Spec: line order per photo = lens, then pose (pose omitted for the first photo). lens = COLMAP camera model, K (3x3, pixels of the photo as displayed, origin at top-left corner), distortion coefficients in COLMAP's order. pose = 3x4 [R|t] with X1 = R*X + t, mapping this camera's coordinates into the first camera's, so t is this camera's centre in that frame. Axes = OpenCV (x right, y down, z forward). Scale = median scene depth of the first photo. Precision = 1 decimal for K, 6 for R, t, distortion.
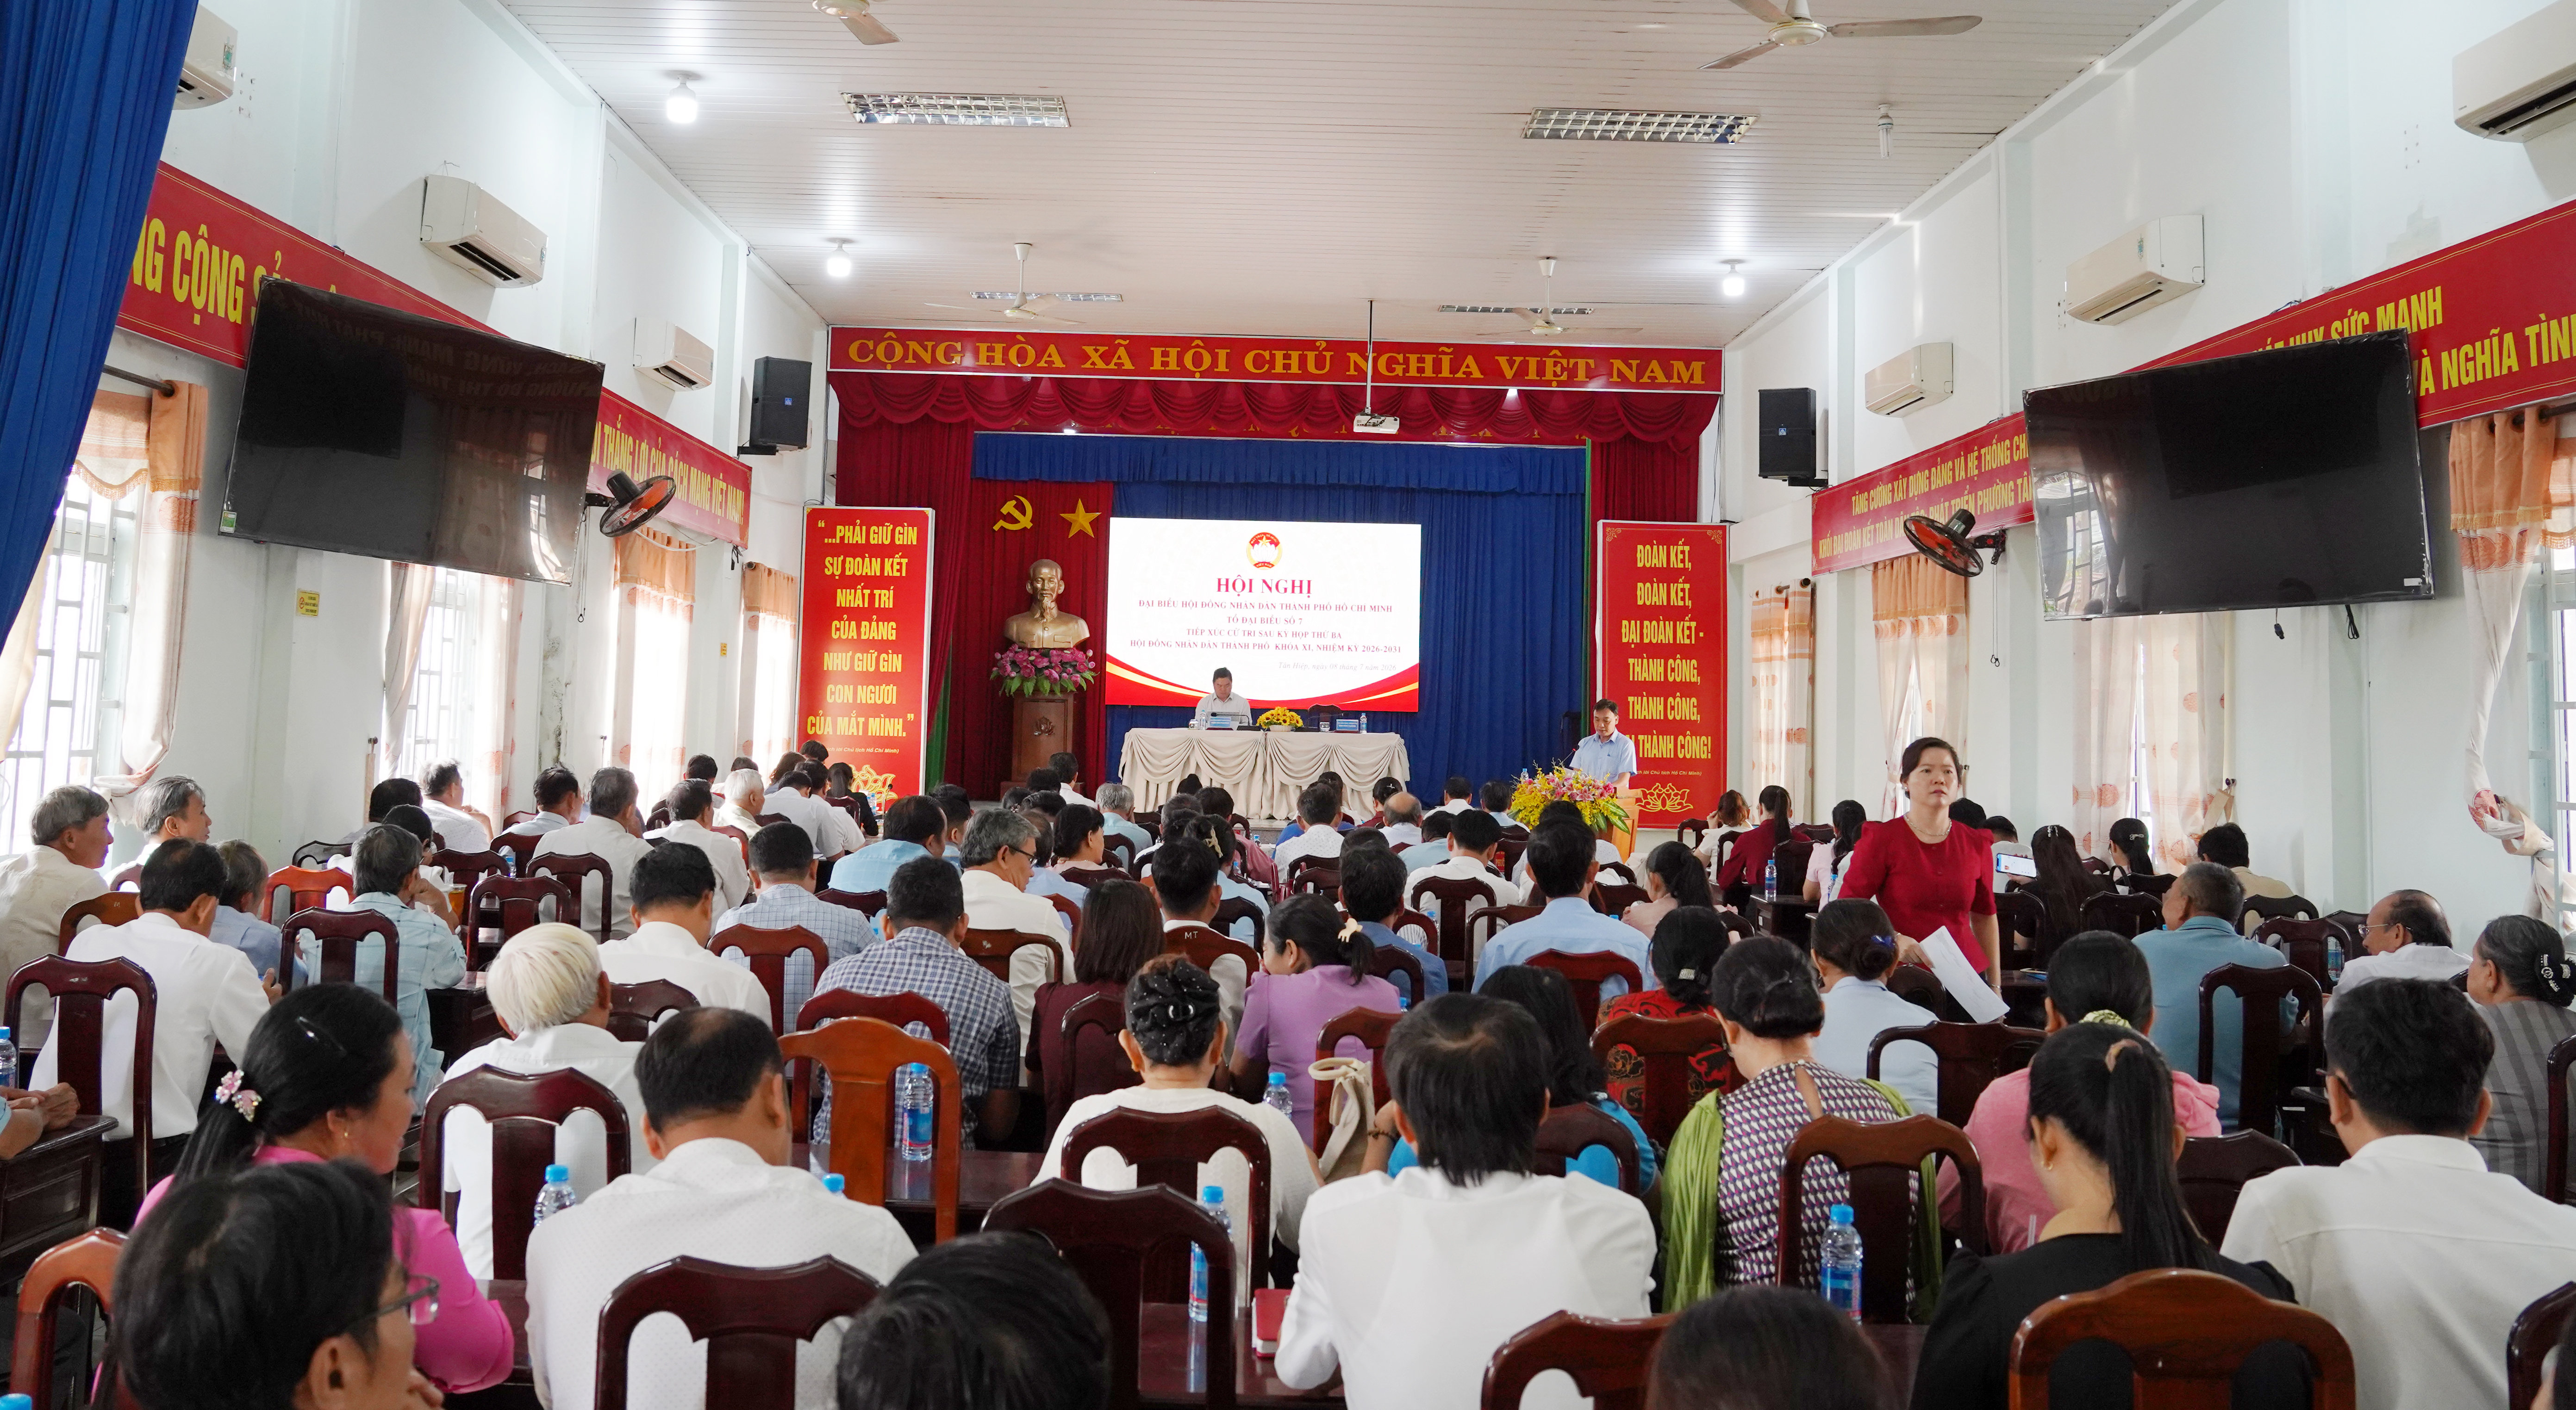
lens RADIAL K [[2021.5, 0, 1288.7], [0, 2021.5, 706.6], [0, 0, 1]] dist [-0.000127, -0.000001]
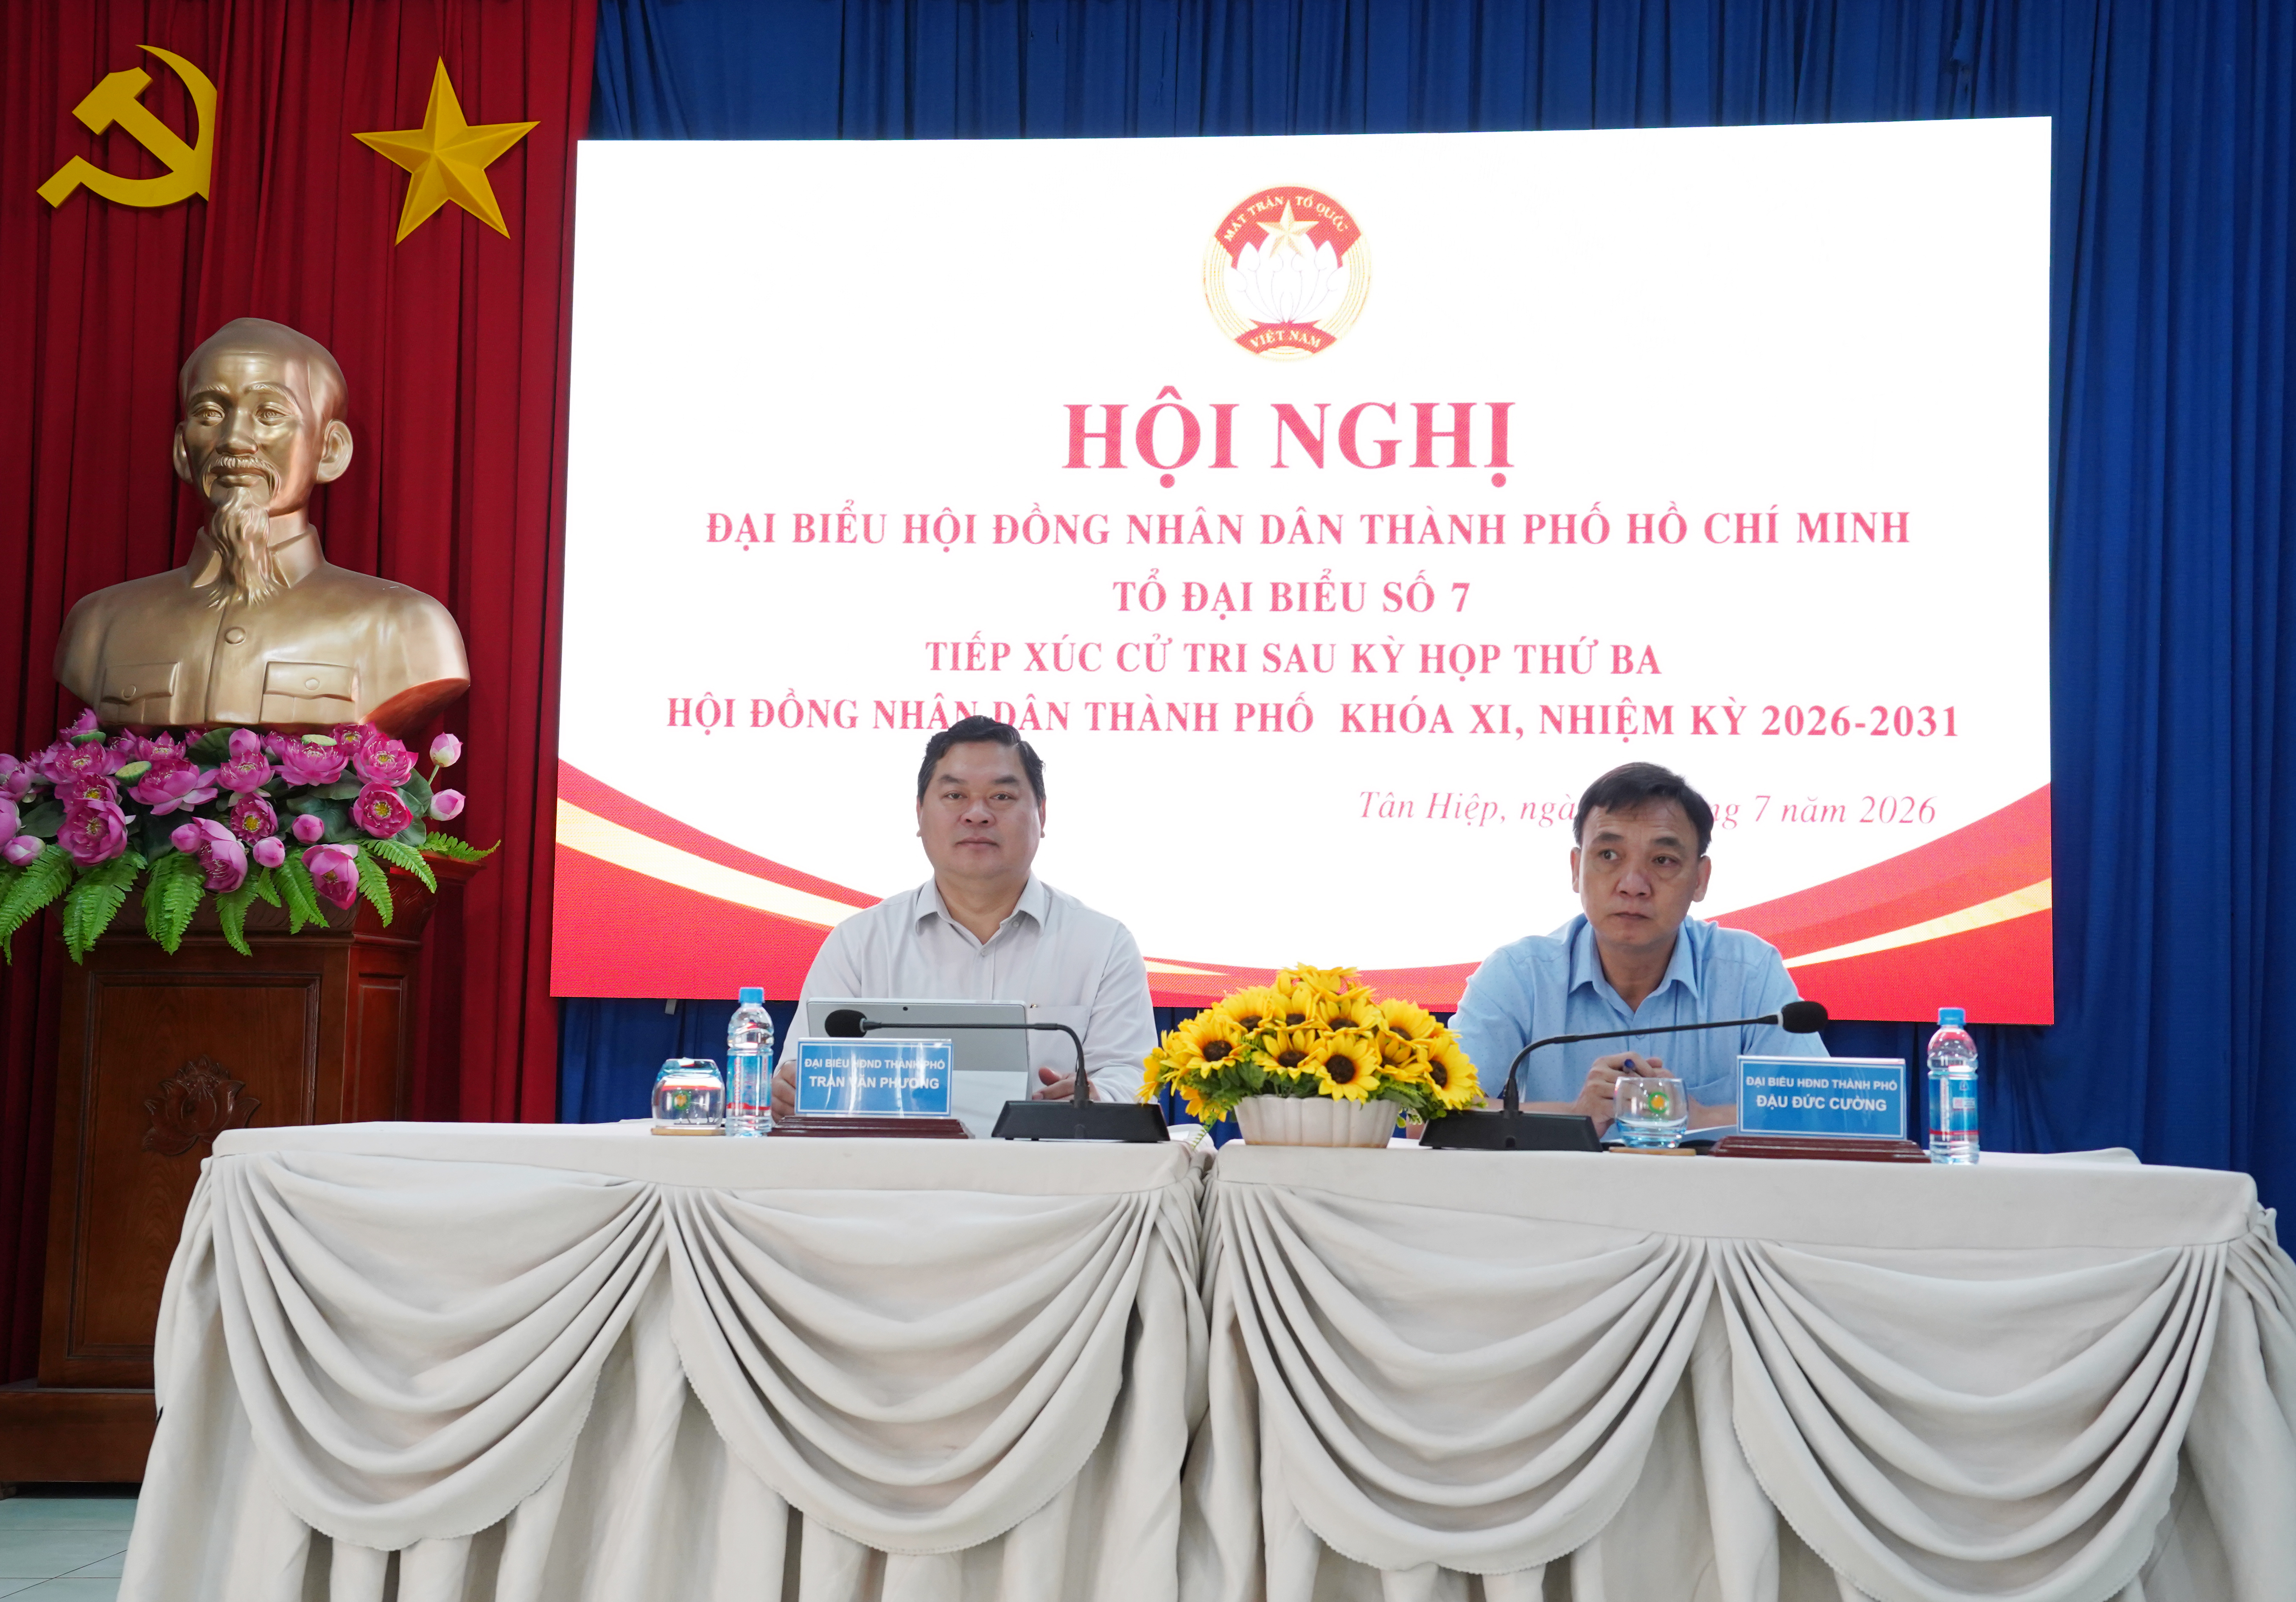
lens RADIAL K [[2911.1, 0, 1146.1], [0, 2911.1, 803.1], [0, 0, 1]] dist [0.184839, 0.000000]
pose [[0.994437, -0.015400, -0.104199, 0.004494], [0.006263, 0.996149, -0.087450, 0.005729], [0.105144, 0.086311, 0.990704, 0.697231]]
